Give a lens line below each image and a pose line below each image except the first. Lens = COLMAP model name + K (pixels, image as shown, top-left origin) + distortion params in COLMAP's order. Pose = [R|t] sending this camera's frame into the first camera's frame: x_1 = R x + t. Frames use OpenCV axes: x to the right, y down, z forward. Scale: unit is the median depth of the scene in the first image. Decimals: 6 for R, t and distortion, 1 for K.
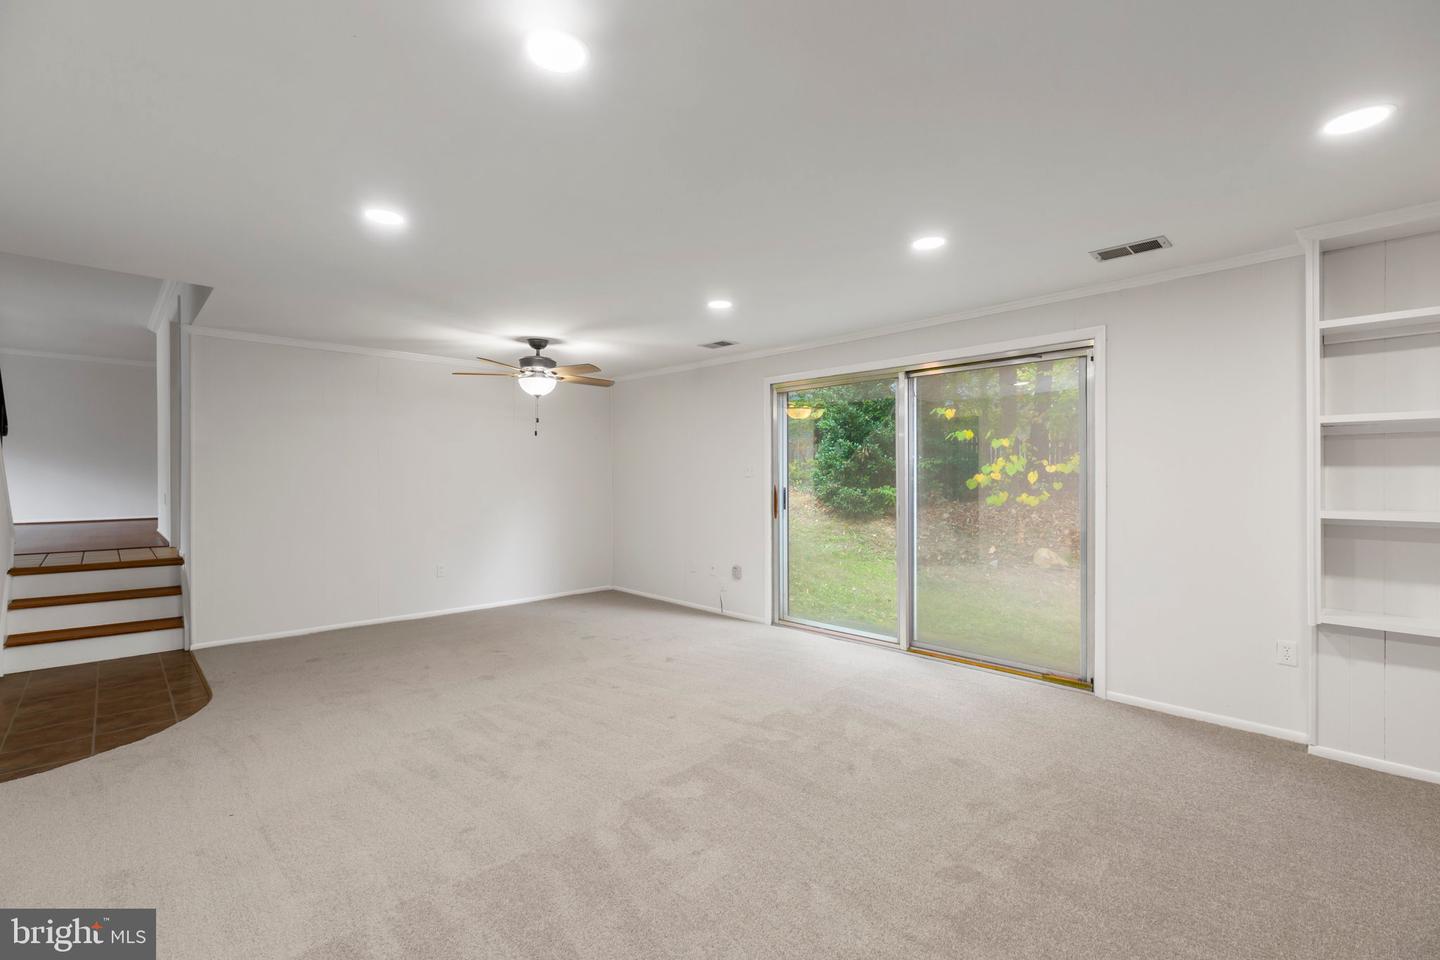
lens RADIAL K [[648.7, 0, 717.2], [0, 648.7, 476.9], [0, 0, 1]] dist [-0.016803, 0.004712]
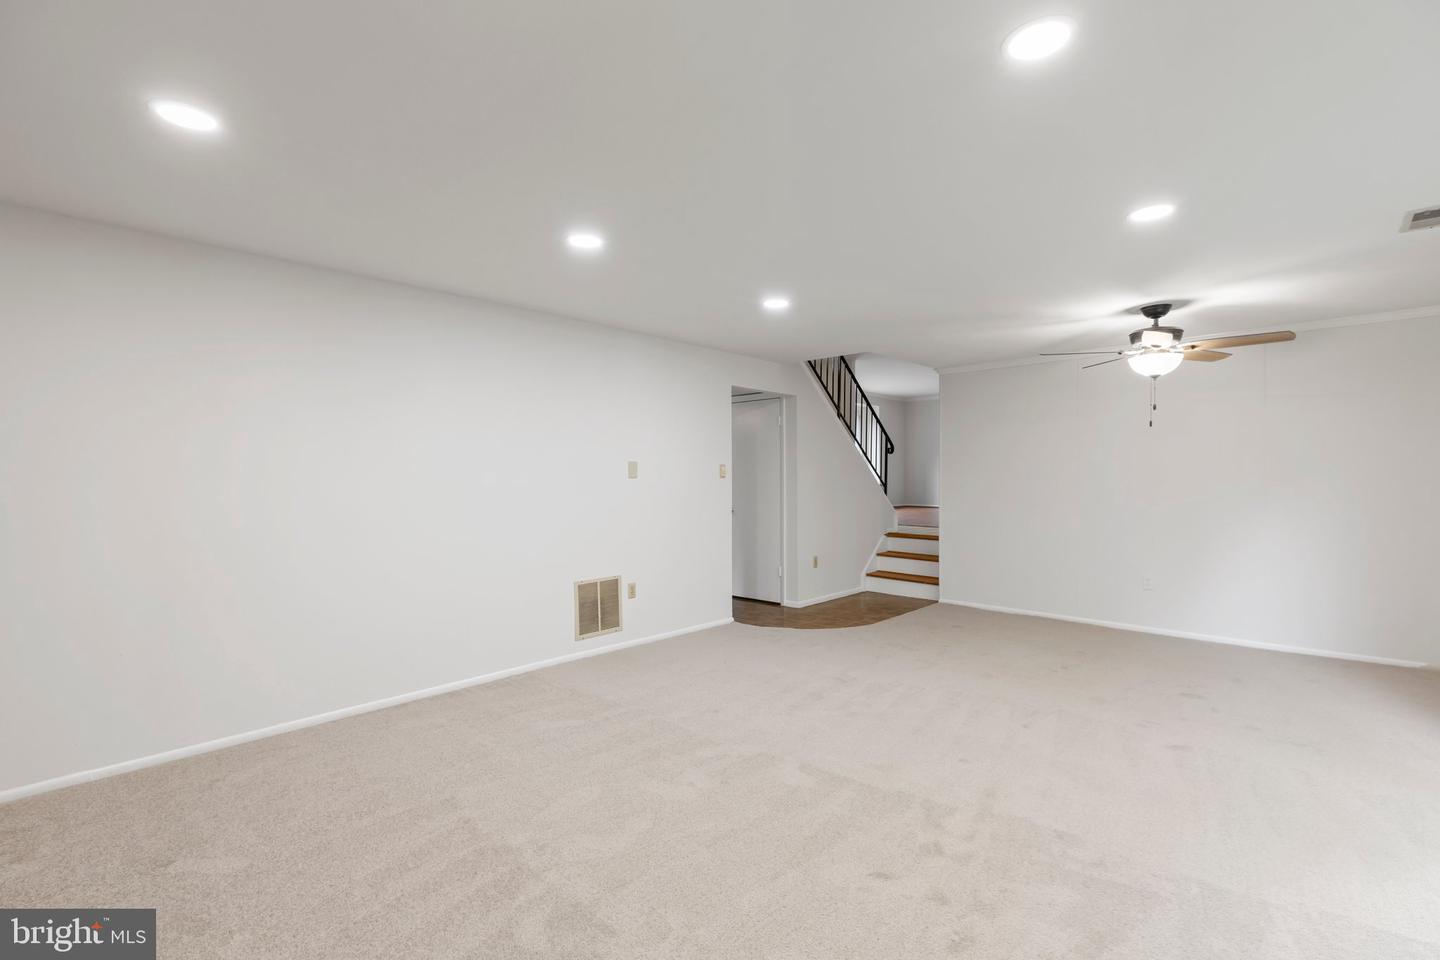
lens RADIAL K [[648.7, 0, 717.3], [0, 648.7, 481.8], [0, 0, 1]] dist [-0.016803, 0.004712]
pose [[0.032989, 0.005002, -0.999443, 0.510332], [-0.002691, 0.999984, 0.004916, 0.003185], [0.999452, 0.002528, 0.033002, 0.436445]]
